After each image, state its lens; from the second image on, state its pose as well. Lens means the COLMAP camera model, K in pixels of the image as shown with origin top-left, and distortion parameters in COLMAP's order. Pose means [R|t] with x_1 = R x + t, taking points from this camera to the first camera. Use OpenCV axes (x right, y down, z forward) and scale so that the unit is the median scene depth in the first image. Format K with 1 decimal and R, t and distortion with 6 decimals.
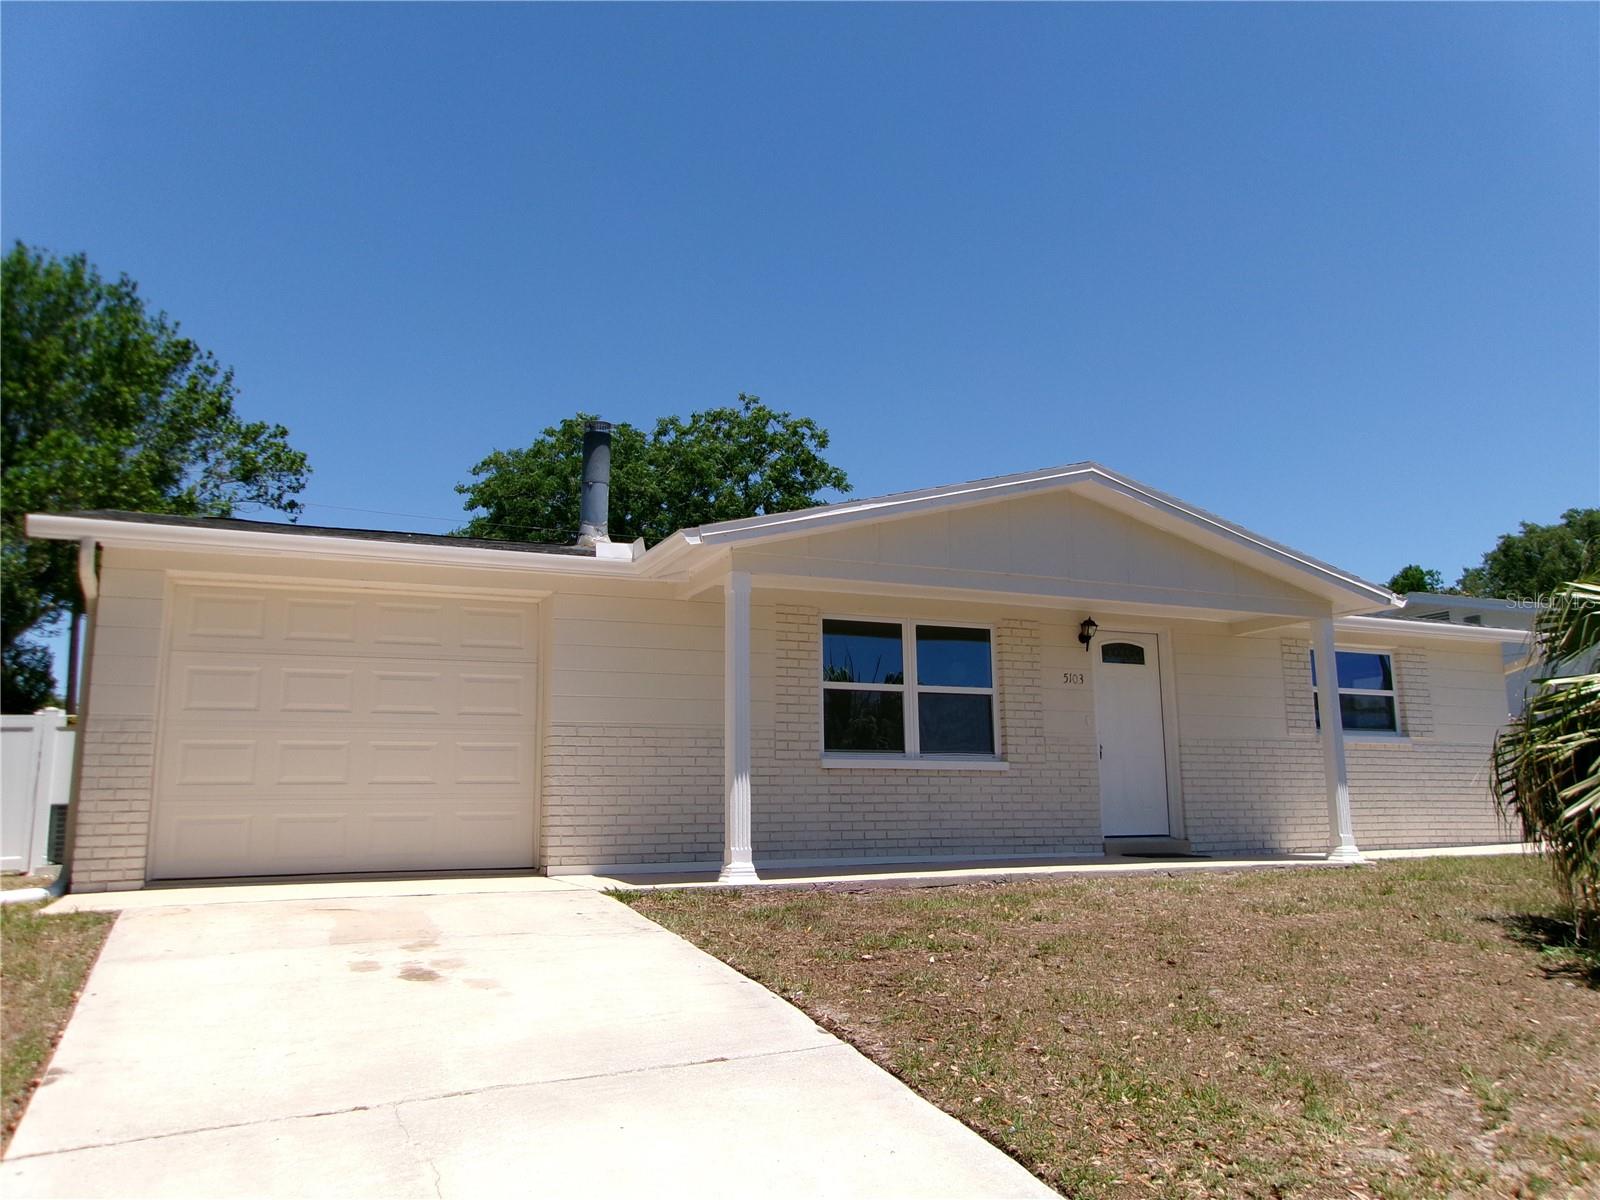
lens RADIAL K [[1236.7, 0, 805.4], [0, 1236.7, 593.0], [0, 0, 1]] dist [-0.005582, 0.001375]
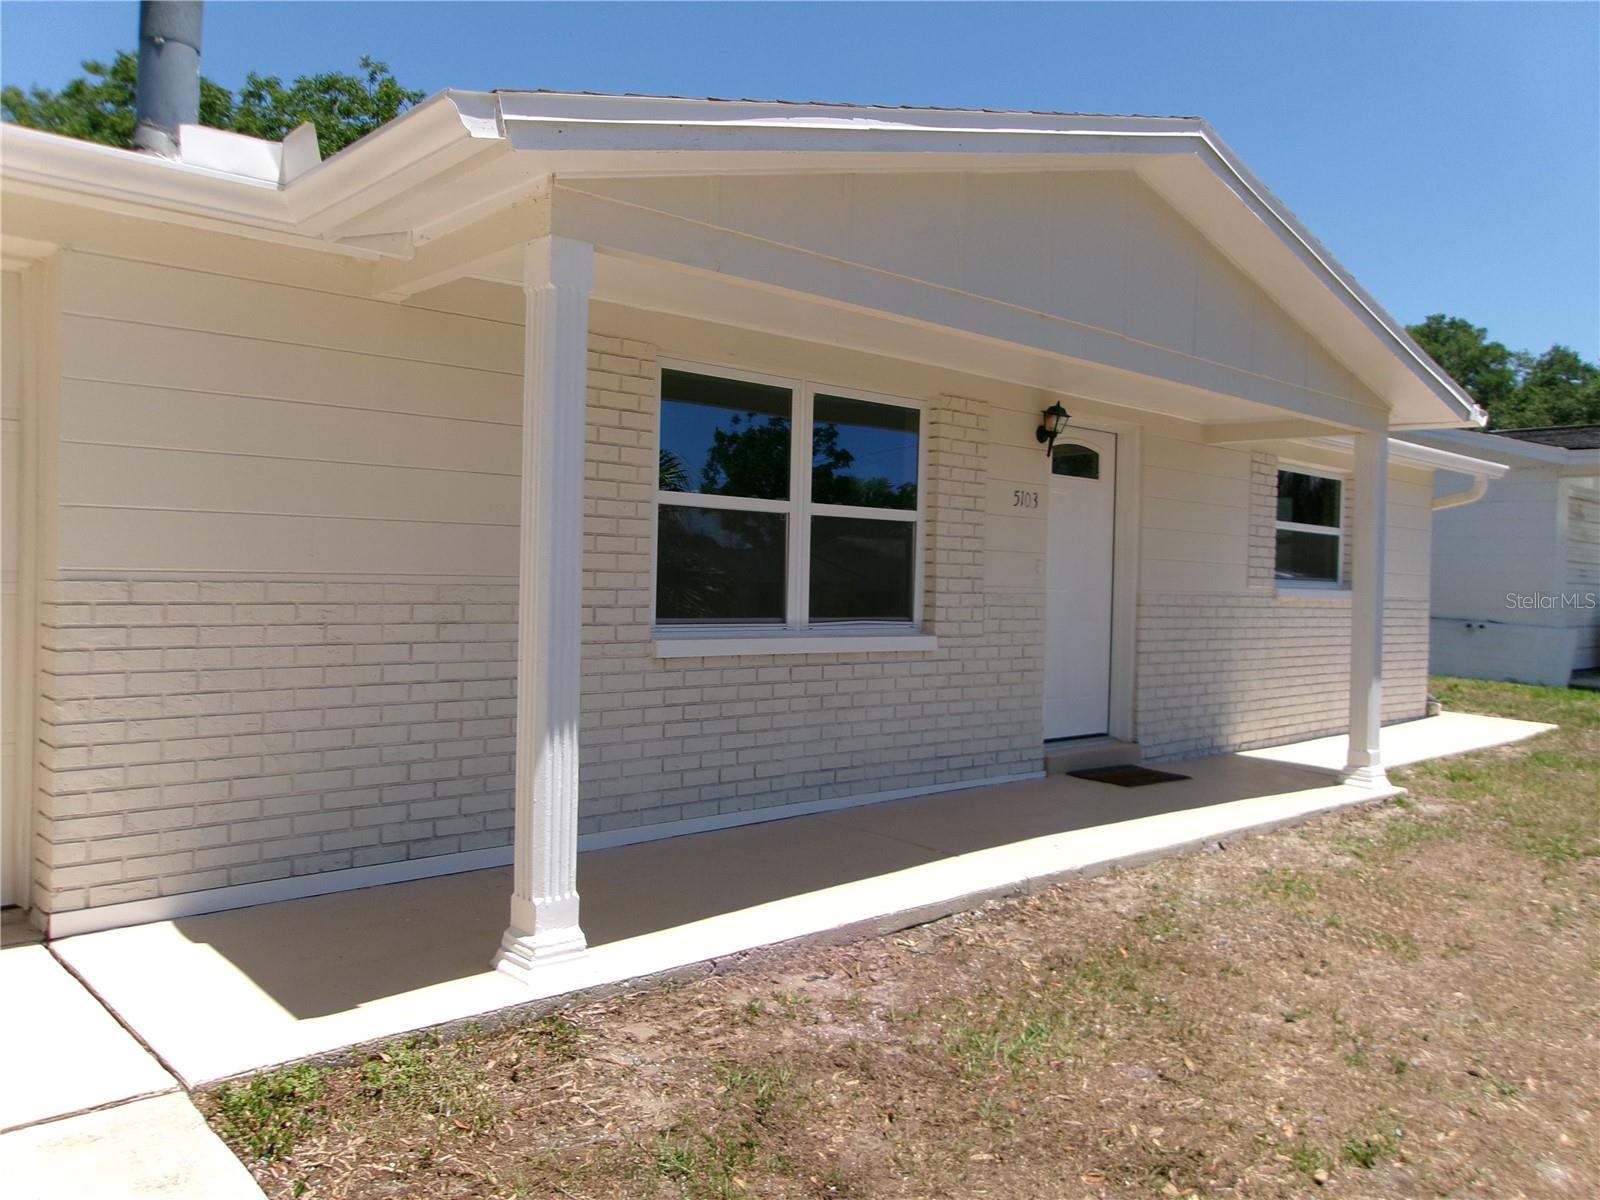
lens RADIAL K [[1236.7, 0, 805.4], [0, 1236.7, 593.0], [0, 0, 1]] dist [-0.005582, 0.001375]
pose [[0.949659, 0.032074, 0.311638, -0.086458], [-0.093155, 0.978662, 0.183147, 0.012603], [-0.299114, -0.202957, 0.932384, 0.479629]]
